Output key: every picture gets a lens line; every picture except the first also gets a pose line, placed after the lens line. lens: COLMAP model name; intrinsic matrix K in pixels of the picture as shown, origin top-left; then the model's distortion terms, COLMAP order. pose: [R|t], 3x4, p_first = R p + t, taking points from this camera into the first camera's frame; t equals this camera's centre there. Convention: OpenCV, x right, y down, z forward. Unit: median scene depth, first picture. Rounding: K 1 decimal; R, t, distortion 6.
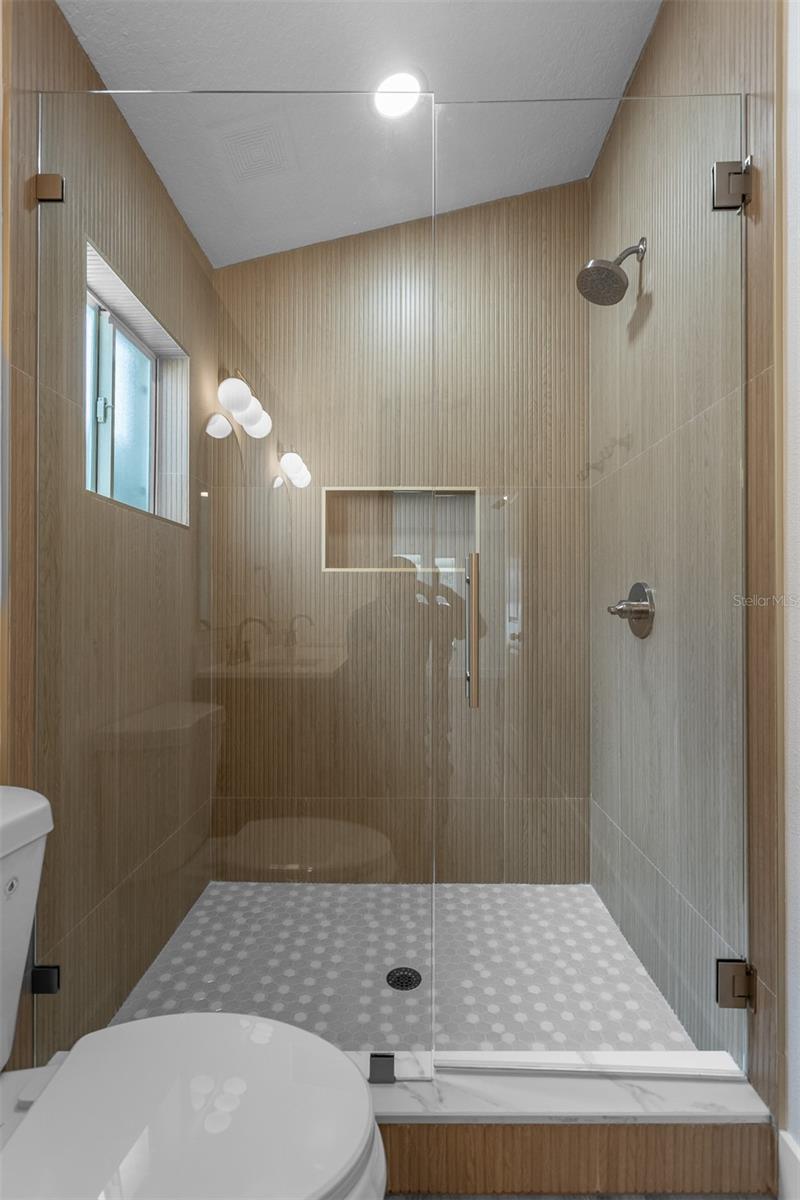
lens RADIAL K [[569.4, 0, 405.7], [0, 569.4, 600.7], [0, 0, 1]] dist [-0.000987, 0.000294]
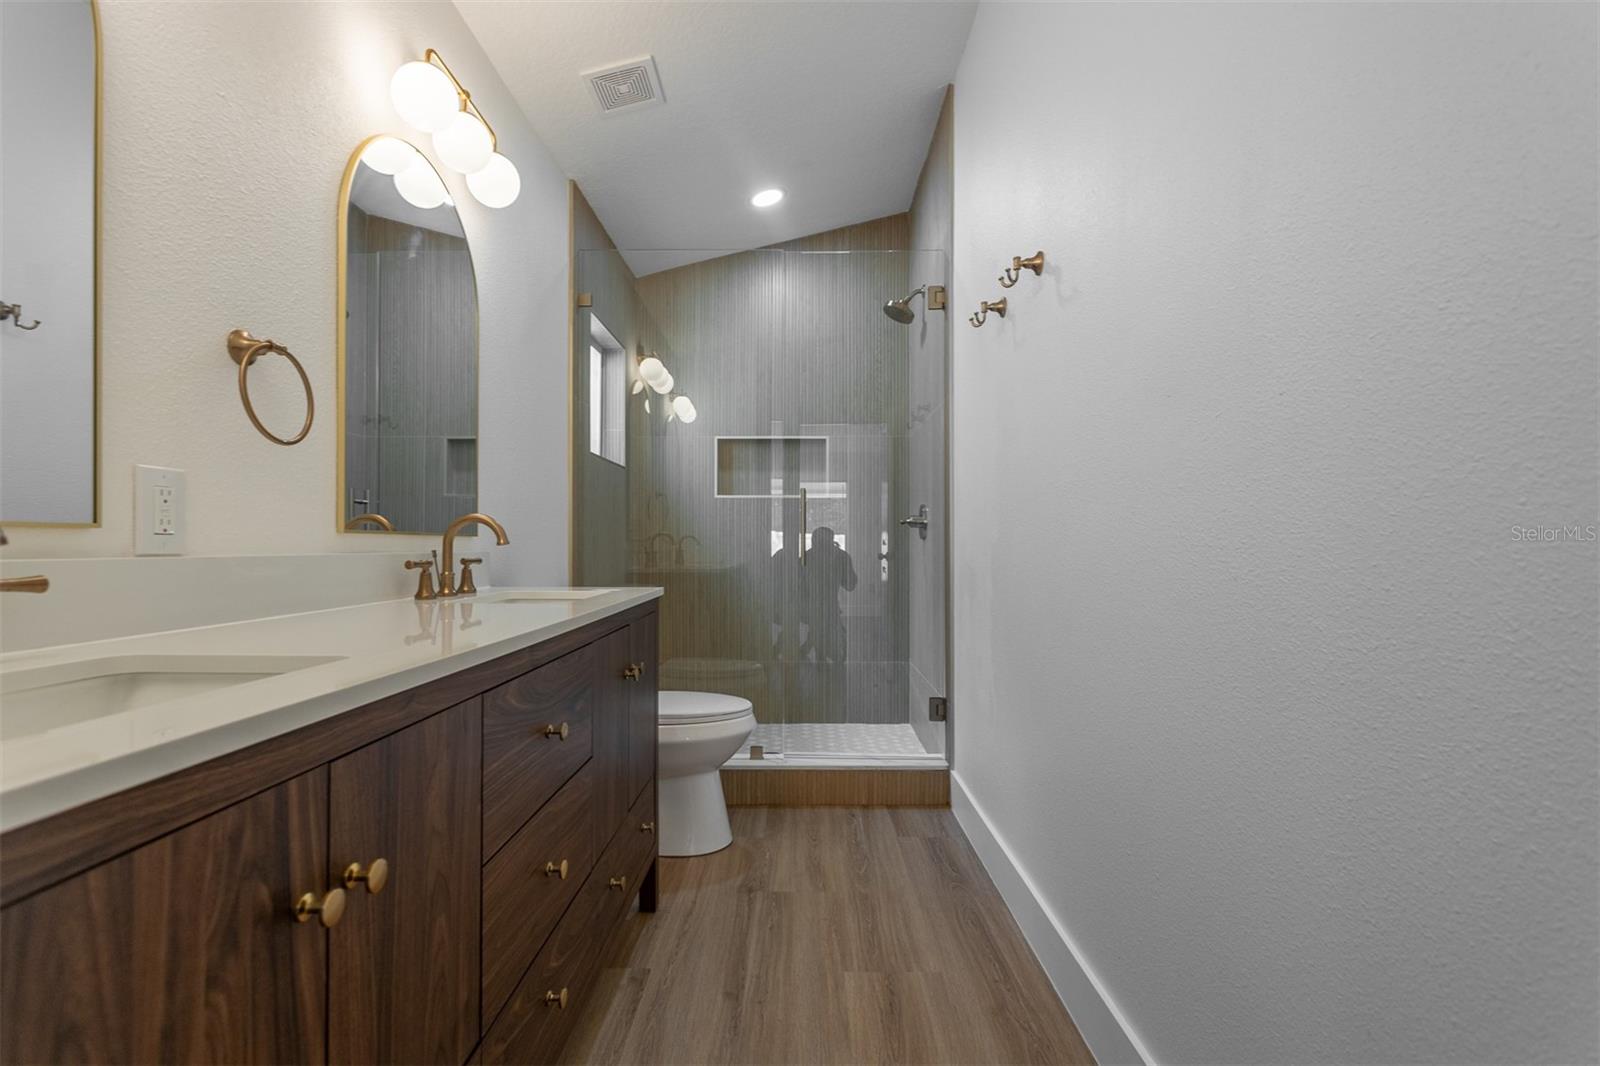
lens RADIAL K [[750.2, 0, 804.5], [0, 750.2, 543.9], [0, 0, 1]] dist [-0.001986, 0.000371]
pose [[0.999920, -0.000031, 0.012651, 0.048304], [-0.000079, 0.999963, 0.008642, 0.045715], [-0.012651, -0.008642, 0.999883, -0.833789]]
